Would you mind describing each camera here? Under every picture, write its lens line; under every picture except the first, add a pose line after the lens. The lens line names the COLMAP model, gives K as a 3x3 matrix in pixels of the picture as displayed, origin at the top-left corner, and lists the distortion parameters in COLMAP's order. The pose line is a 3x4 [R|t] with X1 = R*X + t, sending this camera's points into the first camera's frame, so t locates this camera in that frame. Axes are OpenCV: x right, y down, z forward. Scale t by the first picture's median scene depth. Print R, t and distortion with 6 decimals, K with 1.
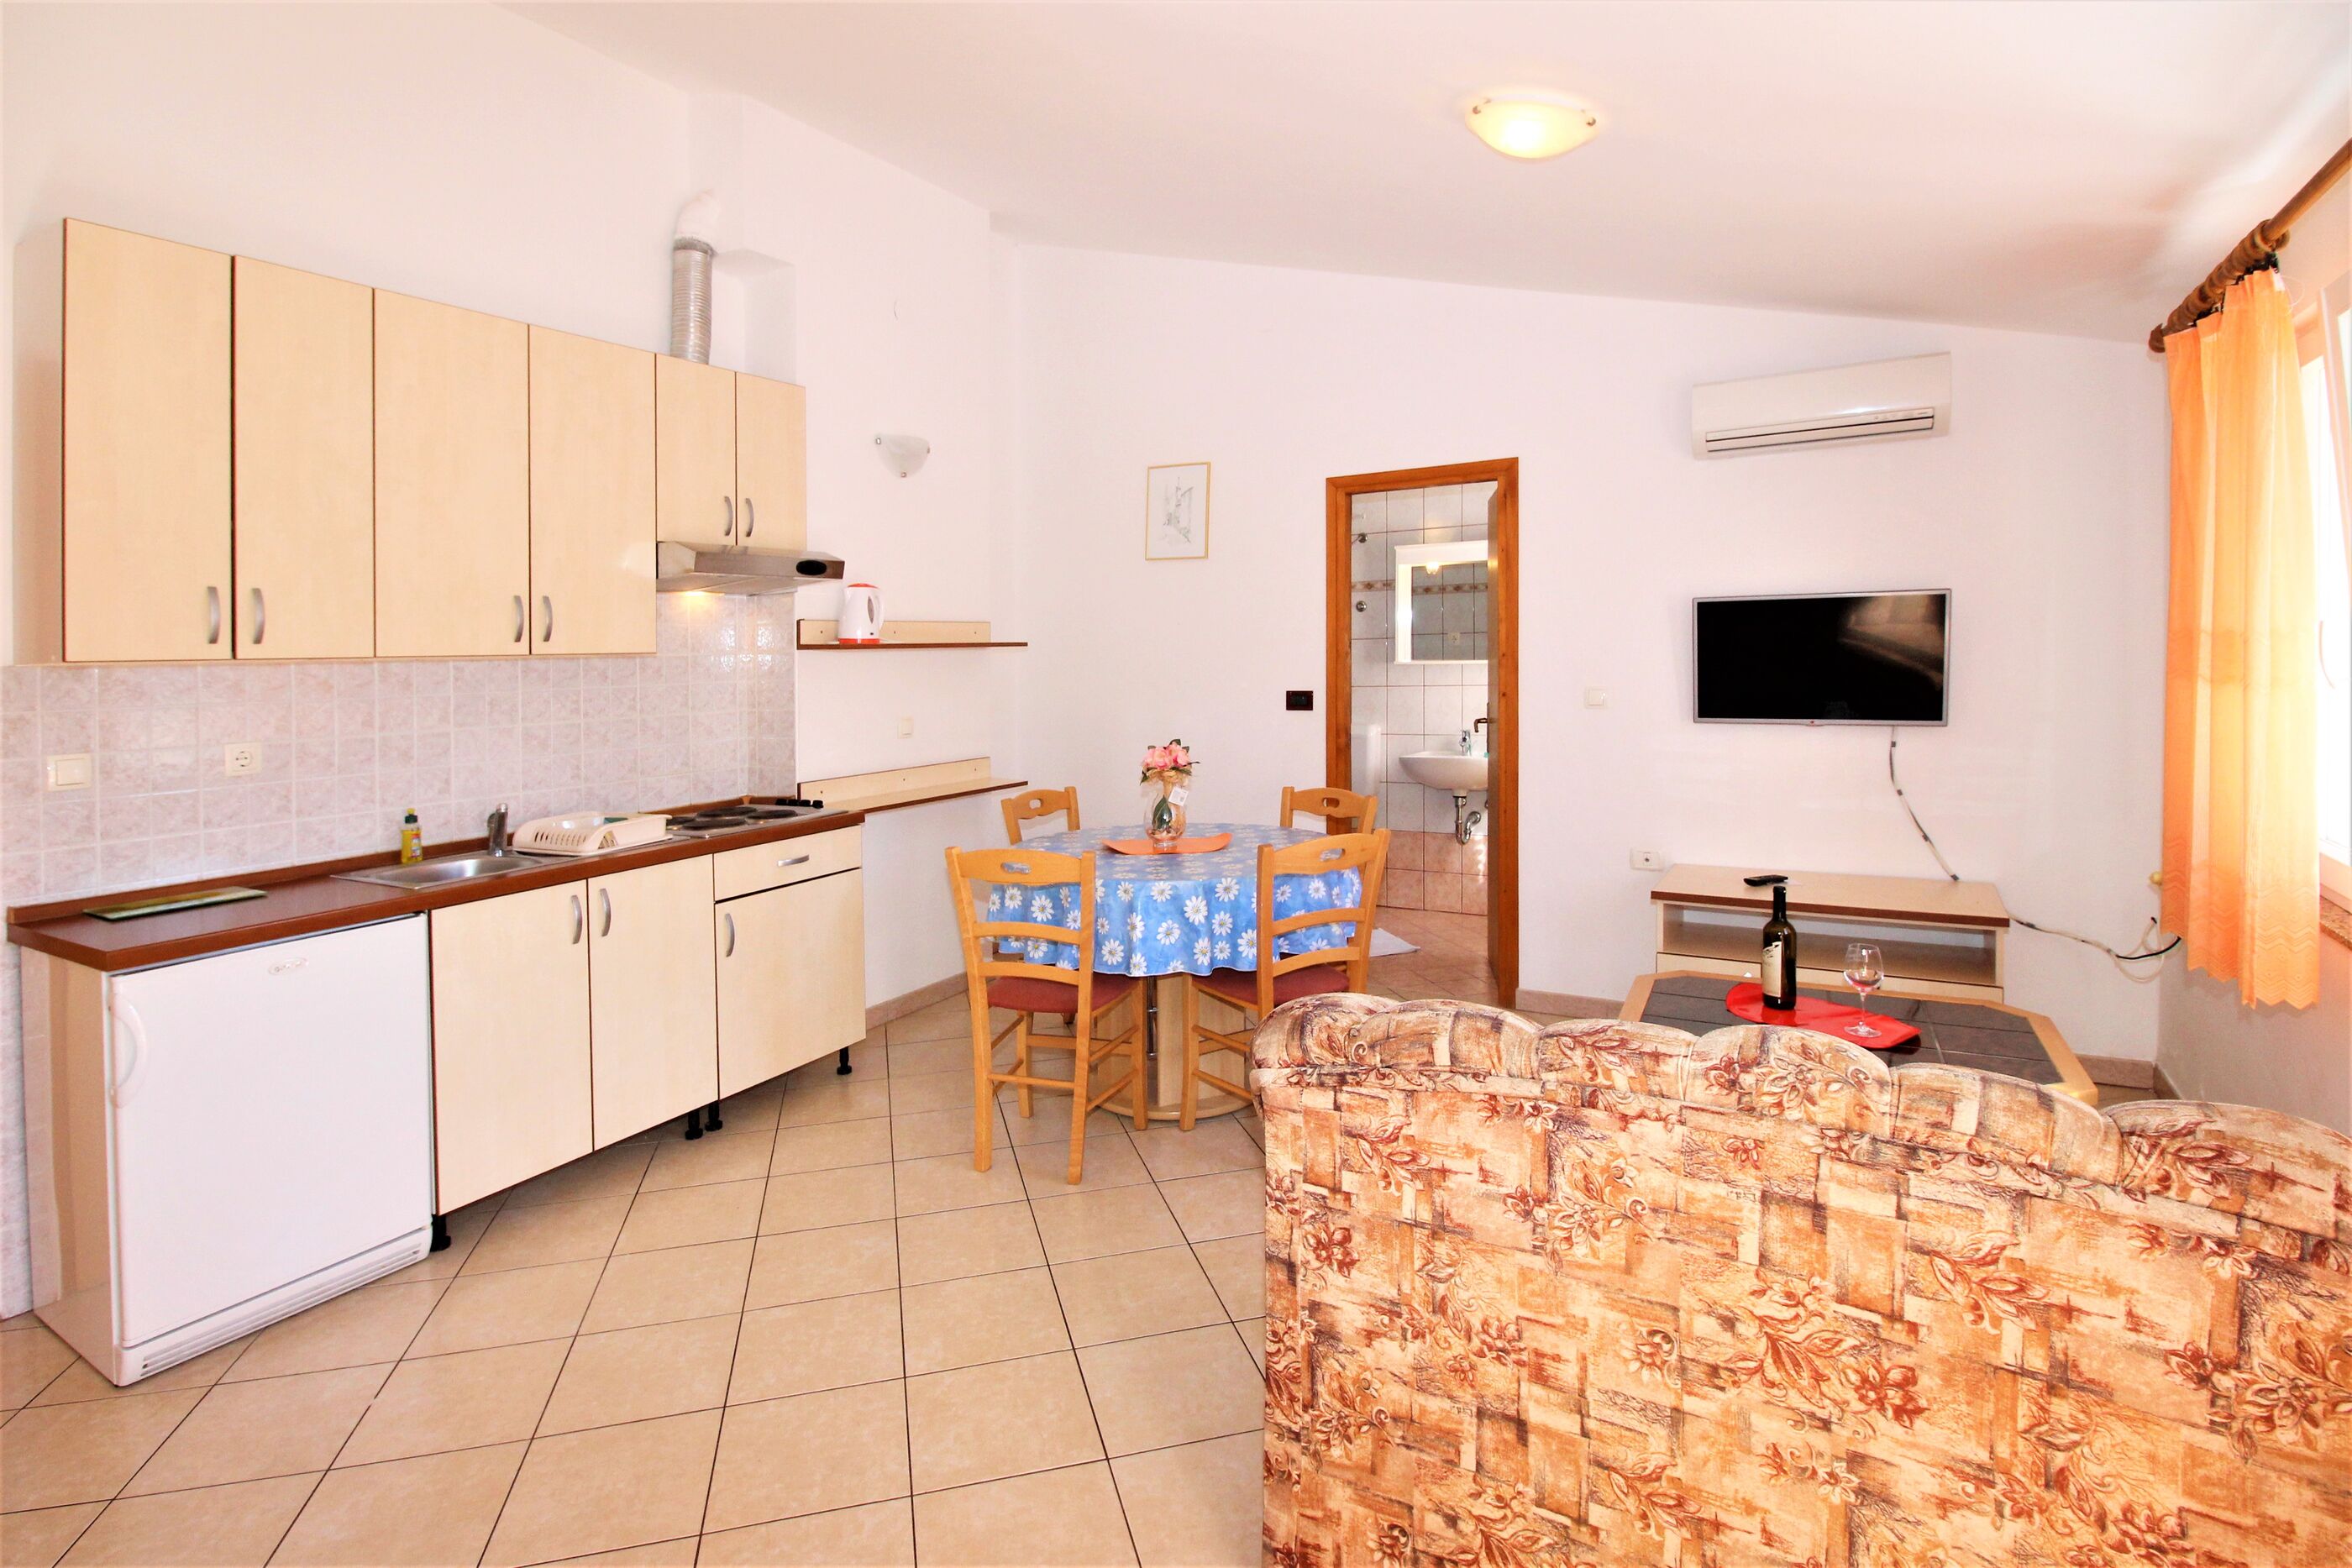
lens RADIAL K [[1096.8, 0, 1175.2], [0, 1096.8, 710.3], [0, 0, 1]] dist [-0.002049, -0.000065]
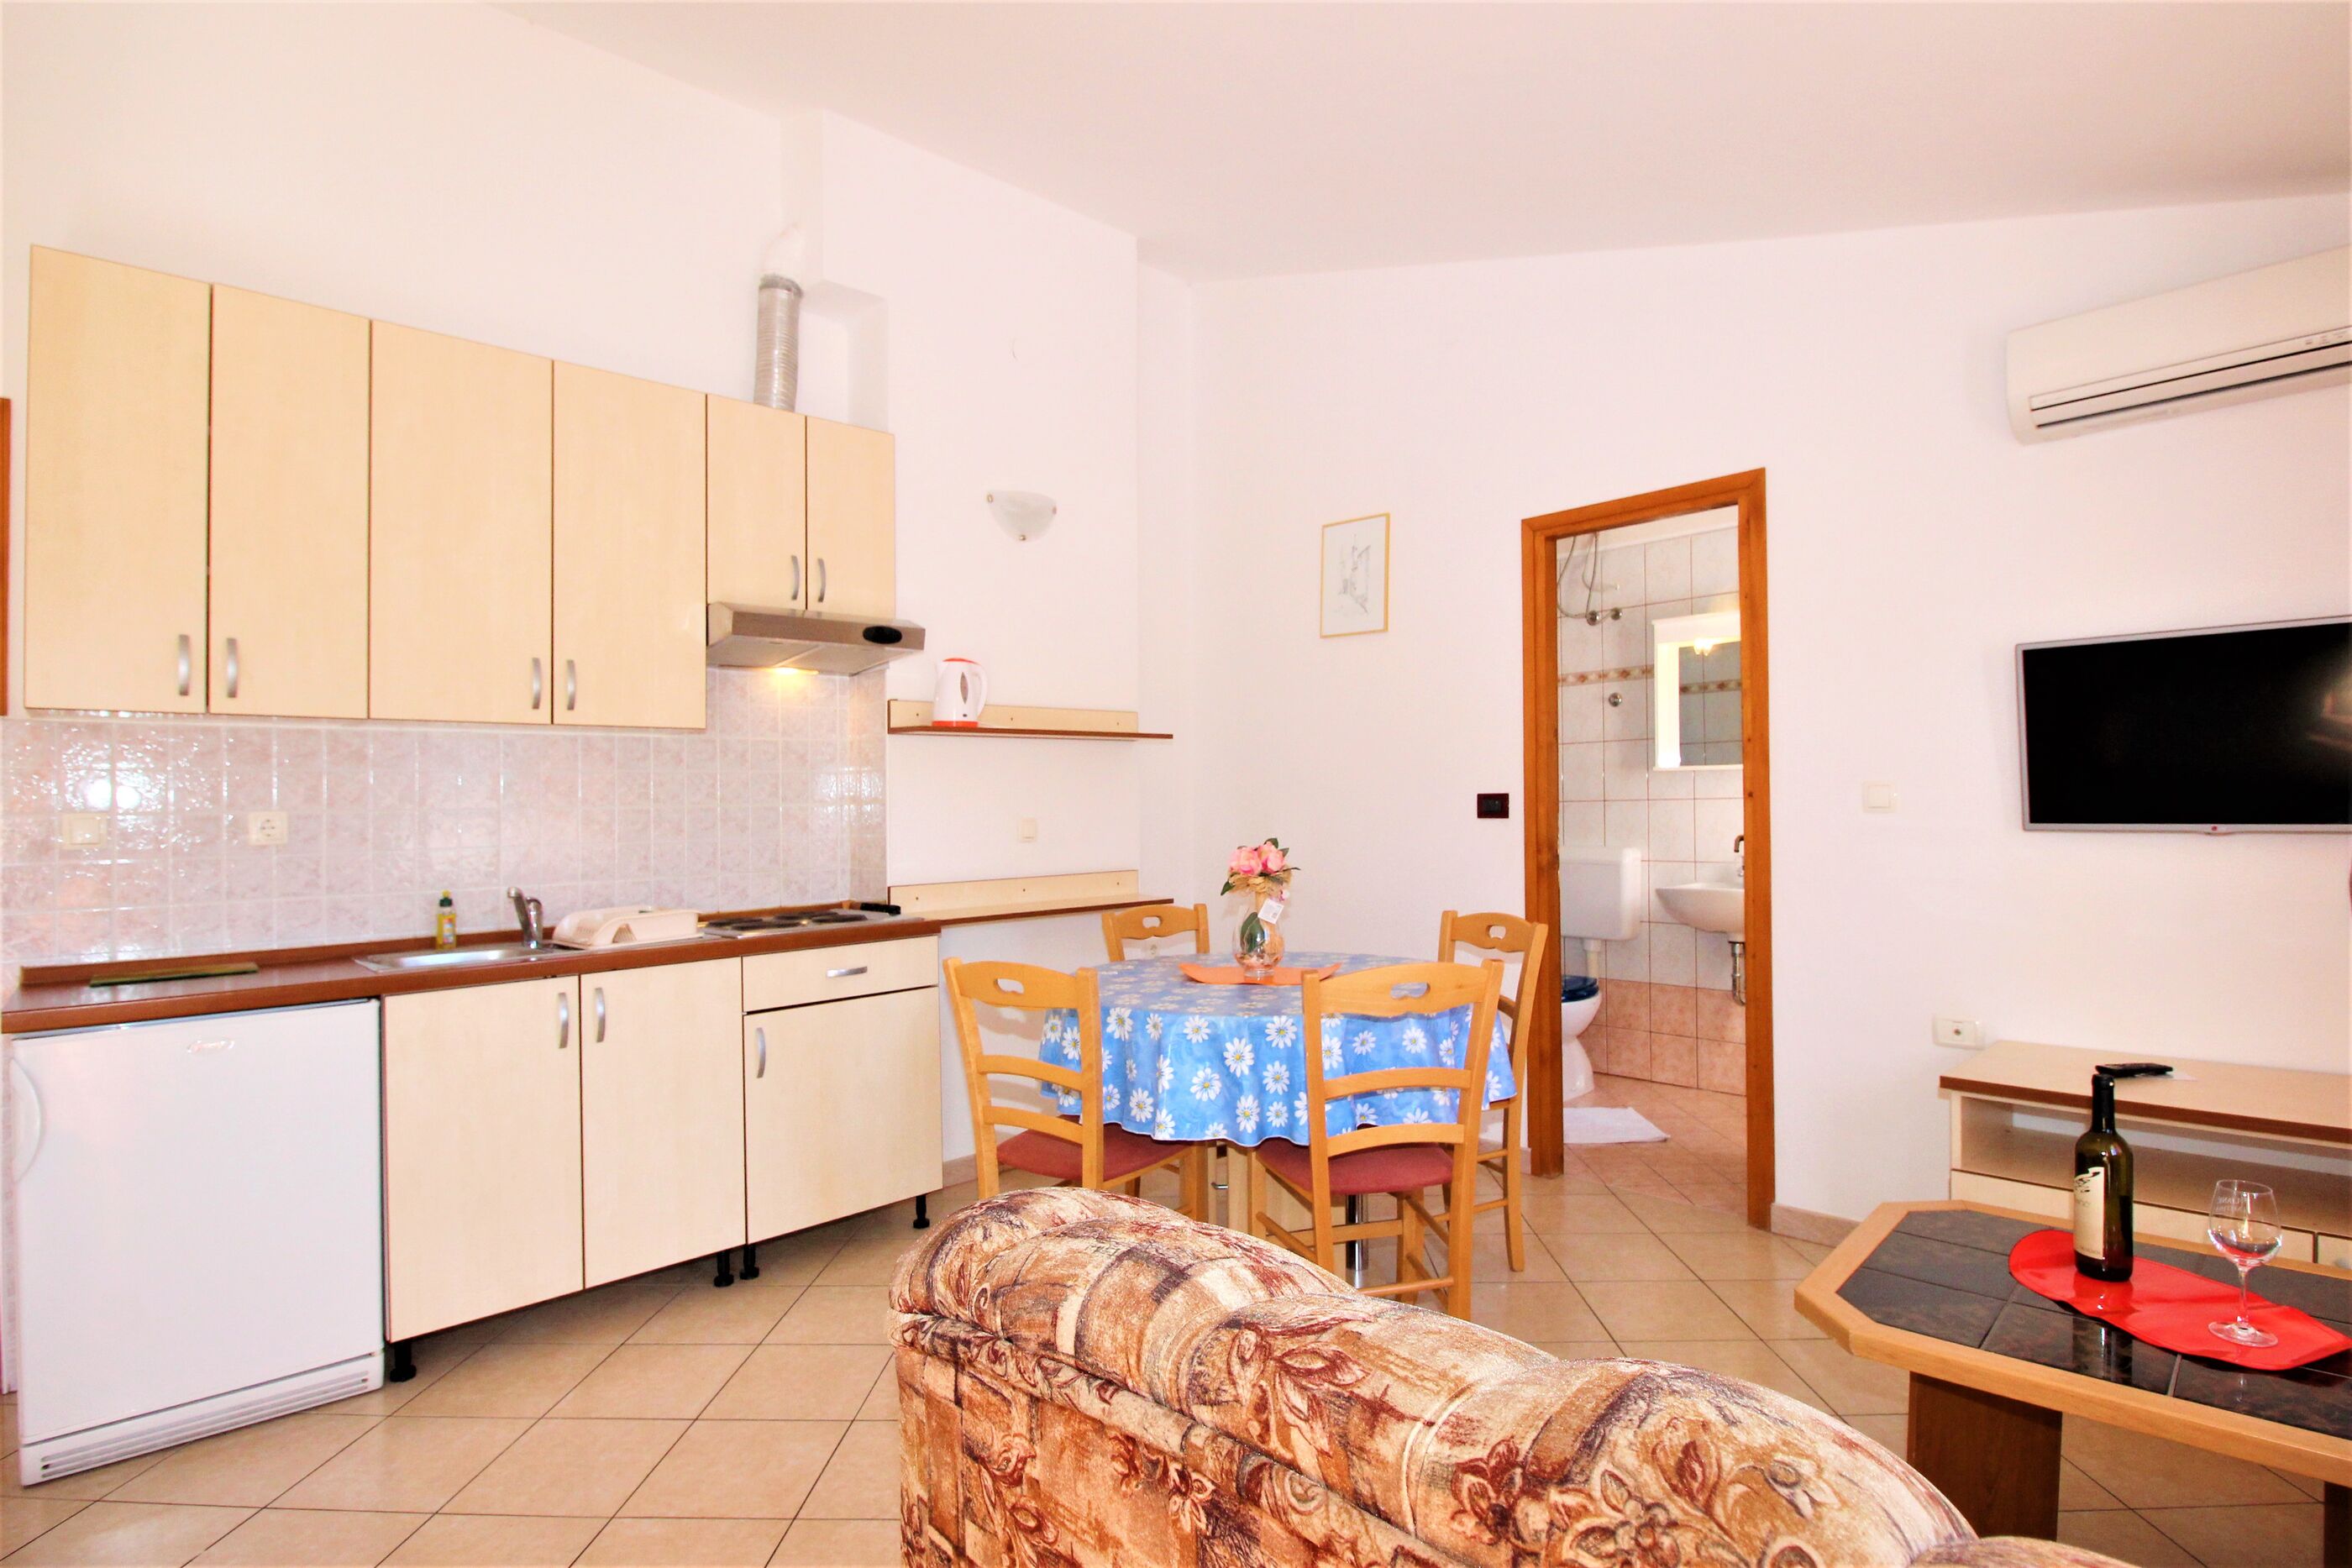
lens RADIAL K [[1162.5, 0, 1236.6], [0, 1162.5, 807.5], [0, 0, 1]] dist [-0.010318, -0.001220]
pose [[0.971160, 0.015752, -0.237908, 0.175465], [-0.025141, 0.999018, -0.036481, 0.036000], [0.237100, 0.041411, 0.970602, 0.194766]]
